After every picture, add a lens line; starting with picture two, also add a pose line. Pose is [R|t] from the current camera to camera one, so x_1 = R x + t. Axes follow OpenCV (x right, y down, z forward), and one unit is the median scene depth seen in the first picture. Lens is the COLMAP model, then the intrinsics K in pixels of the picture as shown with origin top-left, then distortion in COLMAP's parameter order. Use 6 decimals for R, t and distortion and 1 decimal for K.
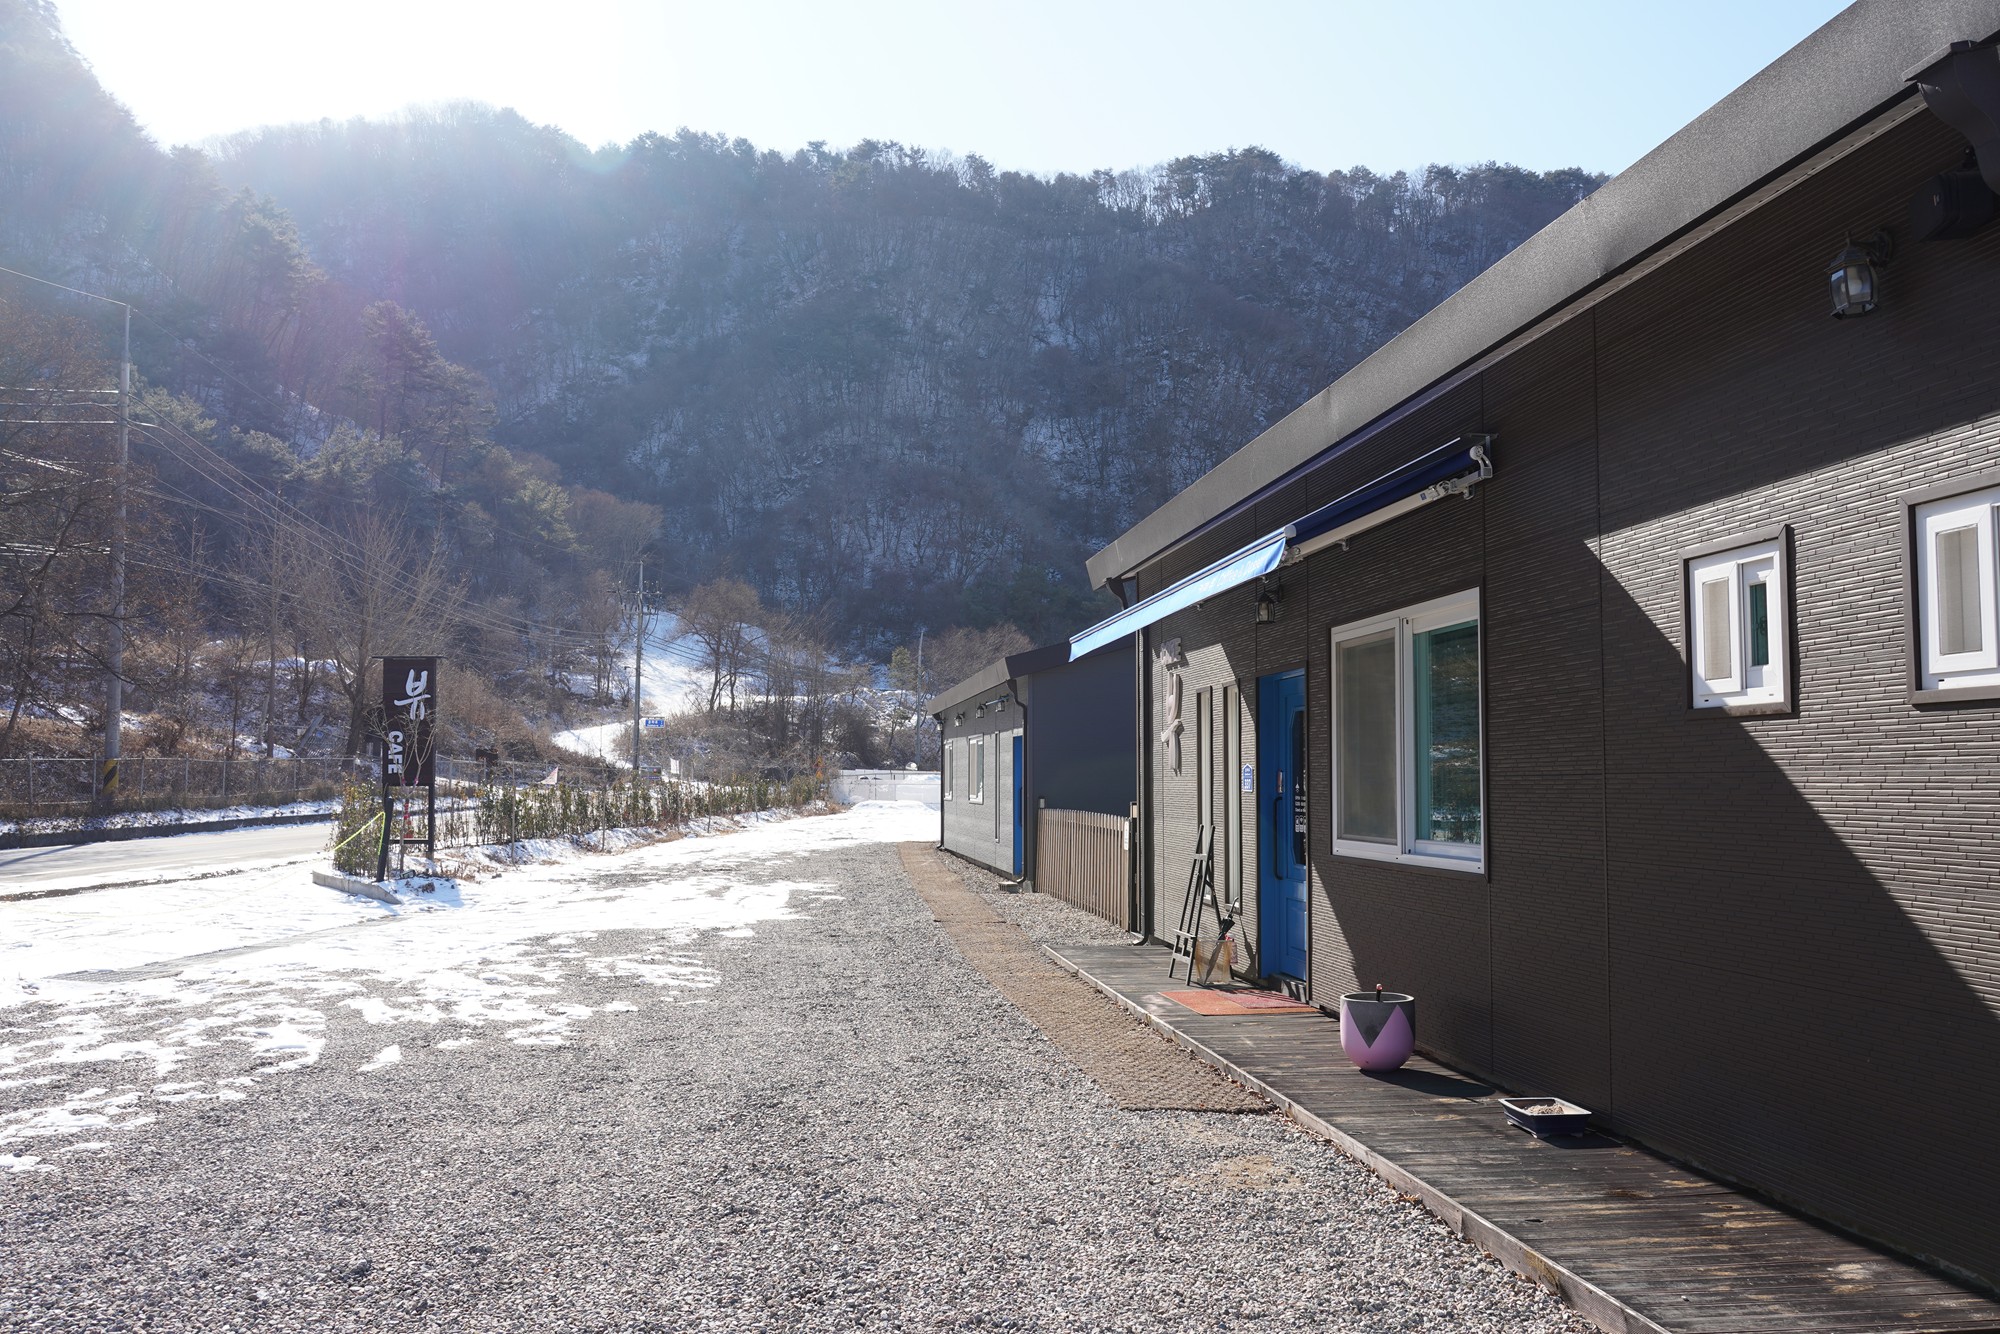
lens RADIAL K [[1551.0, 0, 1000.0], [0, 1551.0, 667.0], [0, 0, 1]] dist [-0.007334, -0.001318]
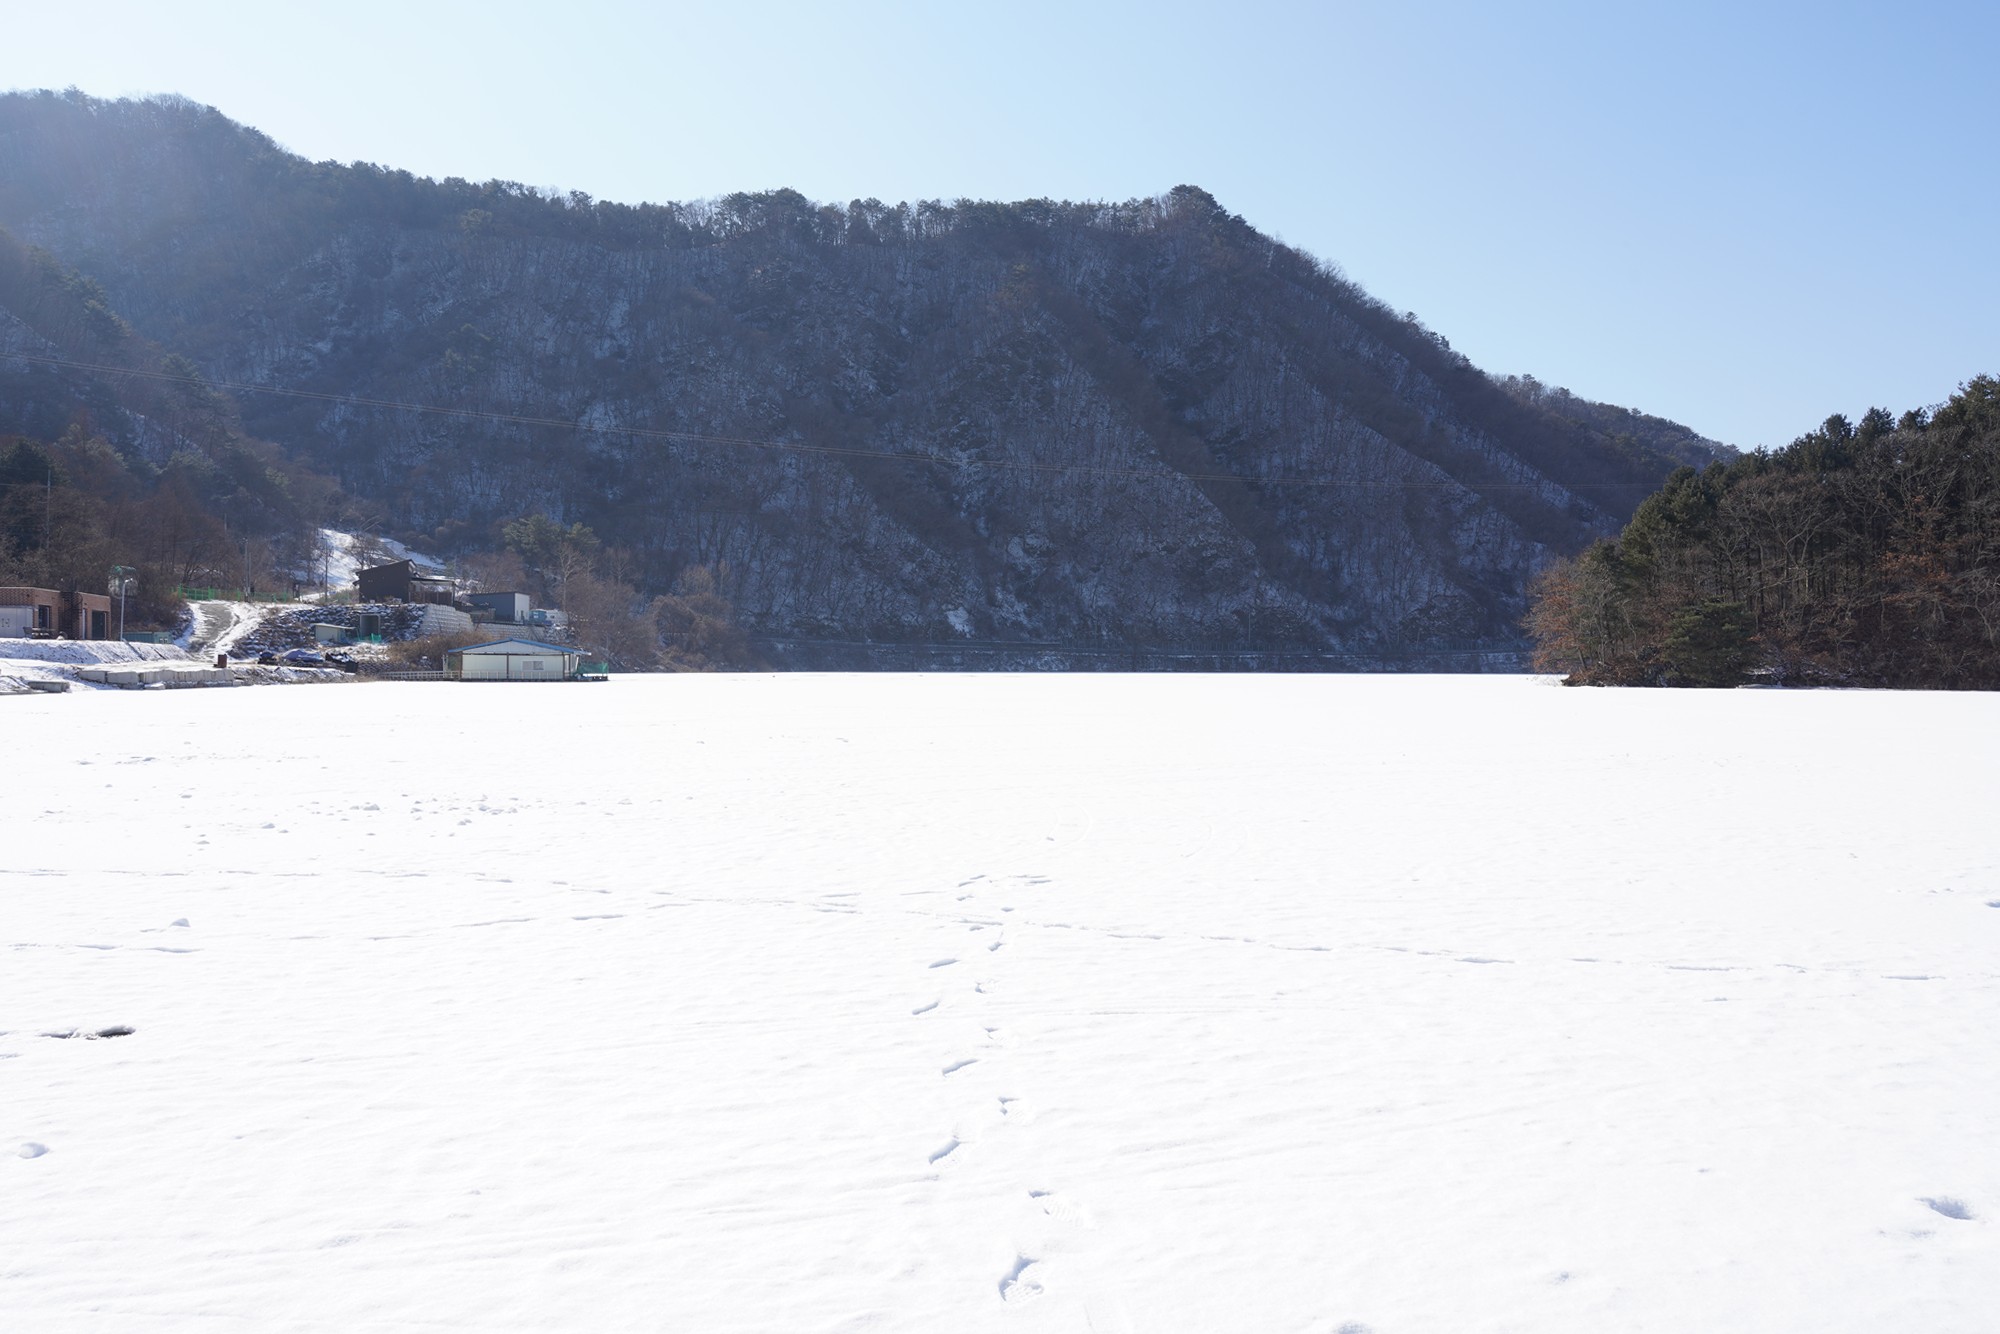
lens RADIAL K [[1604.6, 0, 1002.4], [0, 1604.6, 669.1], [0, 0, 1]] dist [-0.027568, 0.045579]
pose [[0.985889, 0.001813, 0.167391, 0.152597], [-0.014763, 0.996987, 0.076150, -0.020301], [-0.166749, -0.077546, 0.982945, -0.644826]]
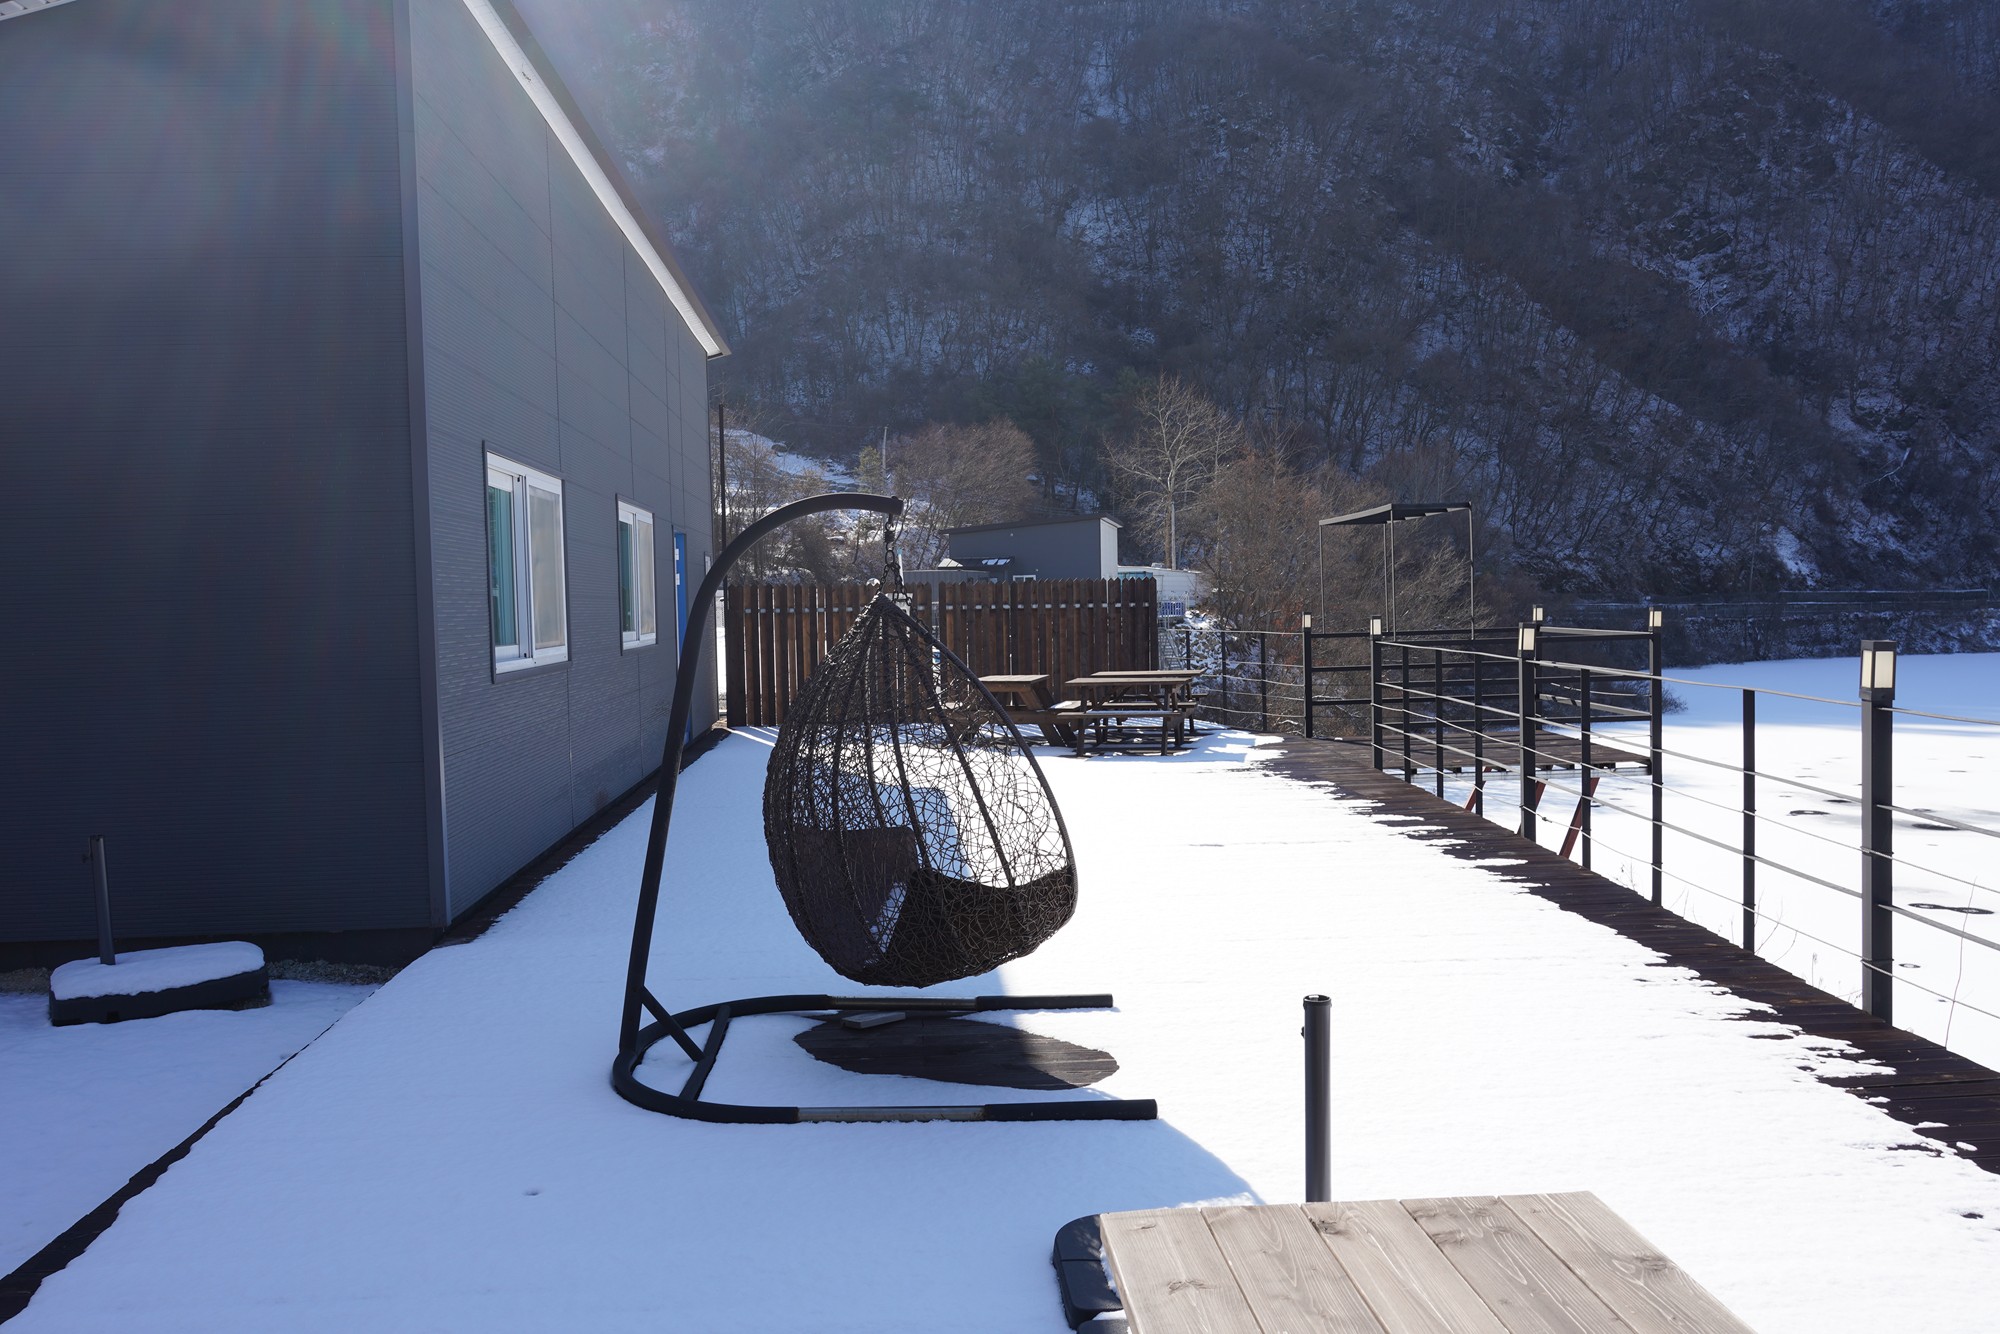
lens RADIAL K [[1551.0, 0, 1000.0], [0, 1551.0, 667.0], [0, 0, 1]] dist [-0.007334, -0.001318]
pose [[0.997638, -0.020890, -0.065440, 0.029530], [0.028551, 0.992554, 0.118415, 0.003958], [0.062479, -0.120003, 0.990806, 0.054095]]
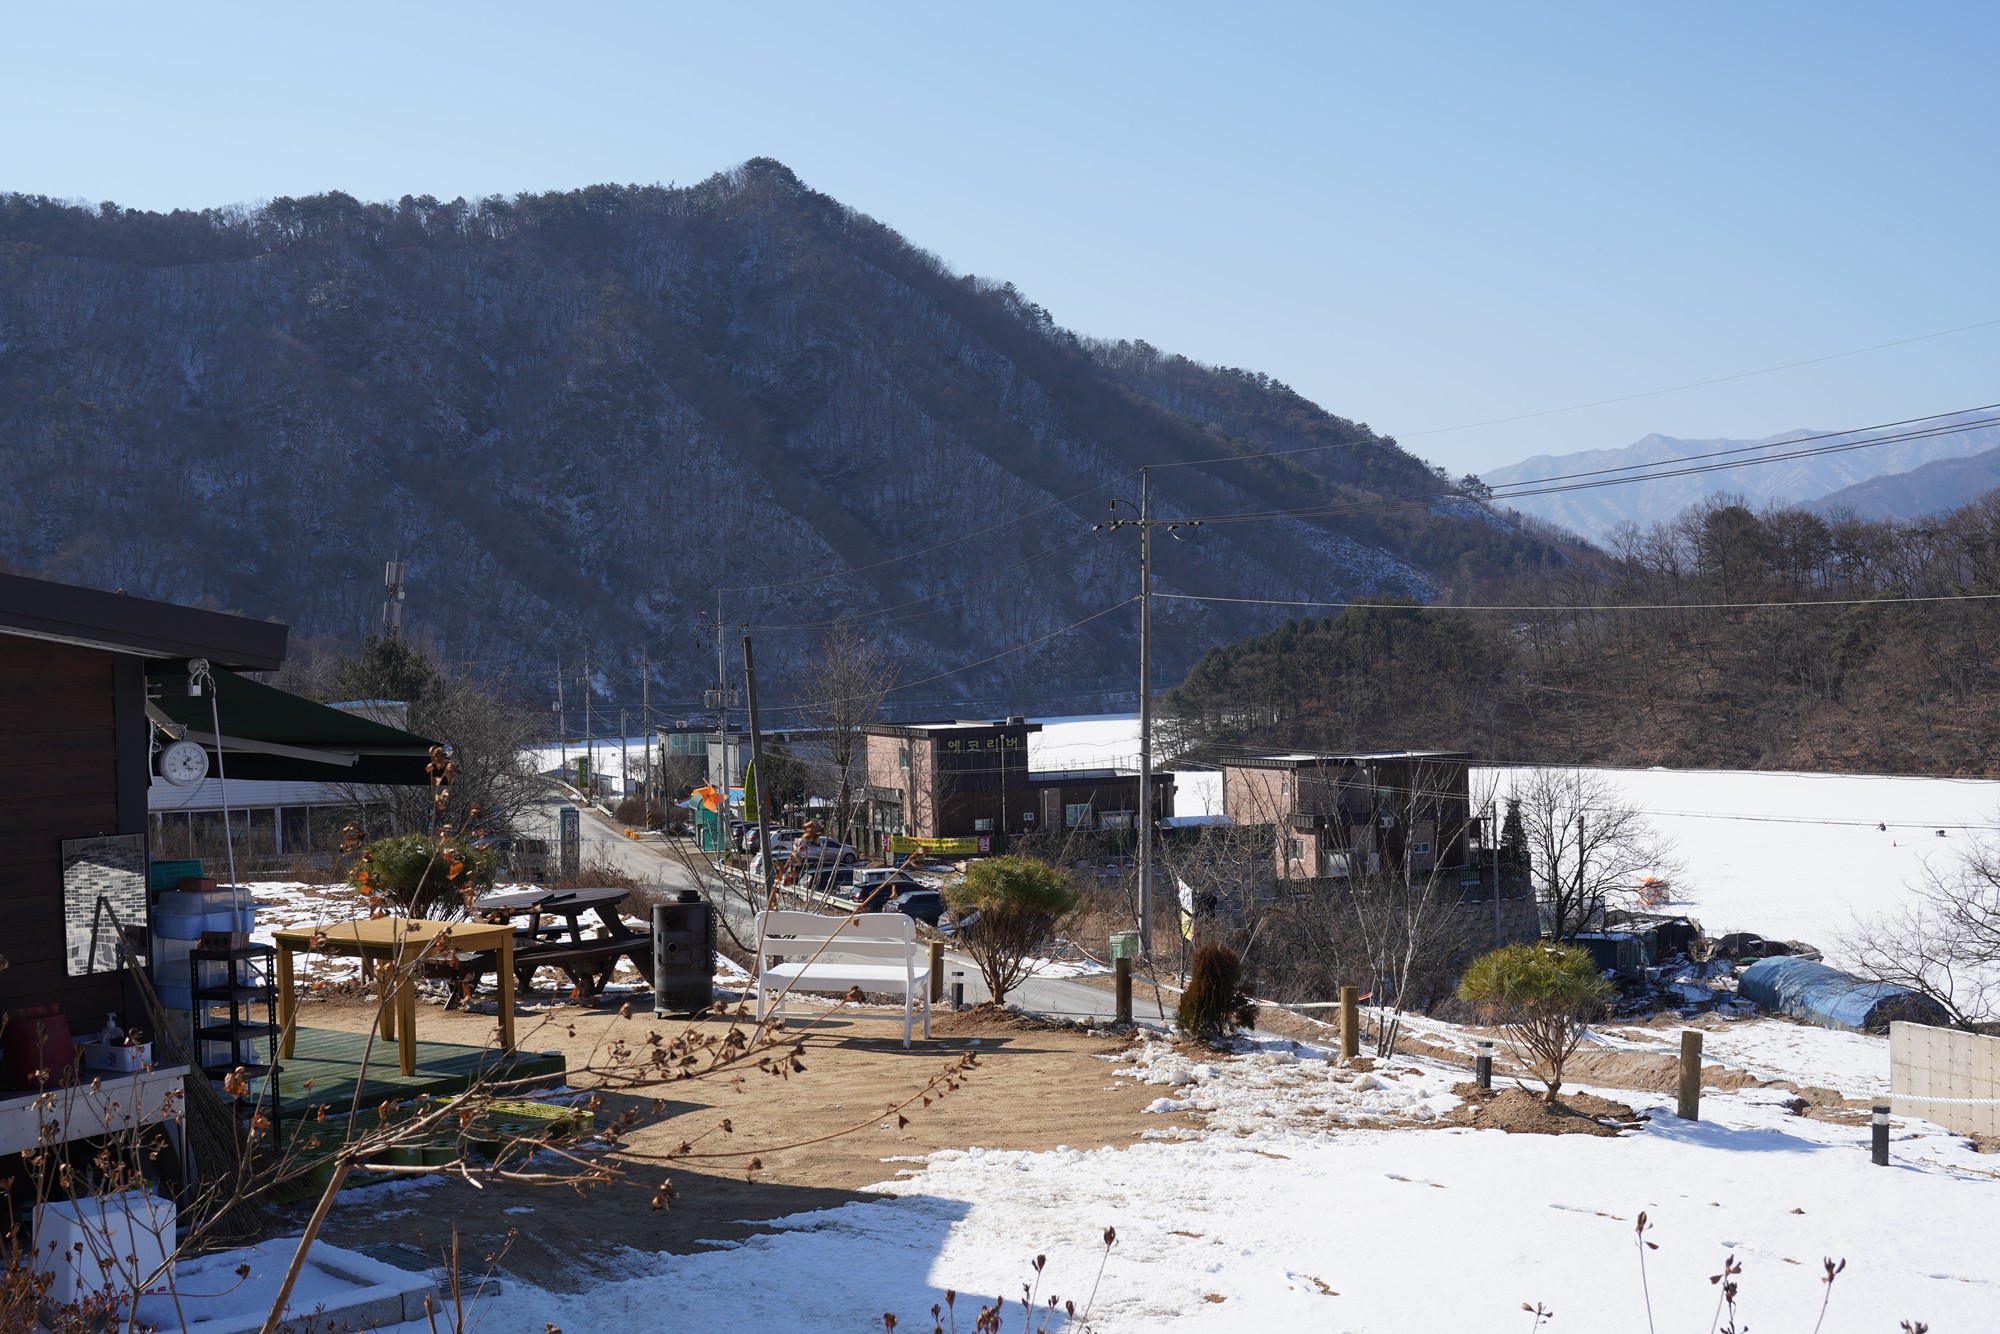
lens RADIAL K [[2463.4, 0, 1006.9], [0, 2463.4, 668.3], [0, 0, 1]] dist [0.013052, -0.020046]
pose [[0.910622, -0.030189, 0.412136, -0.232366], [-0.001621, 0.997059, 0.076618, -0.141278], [-0.413237, -0.070438, 0.907895, -1.390438]]
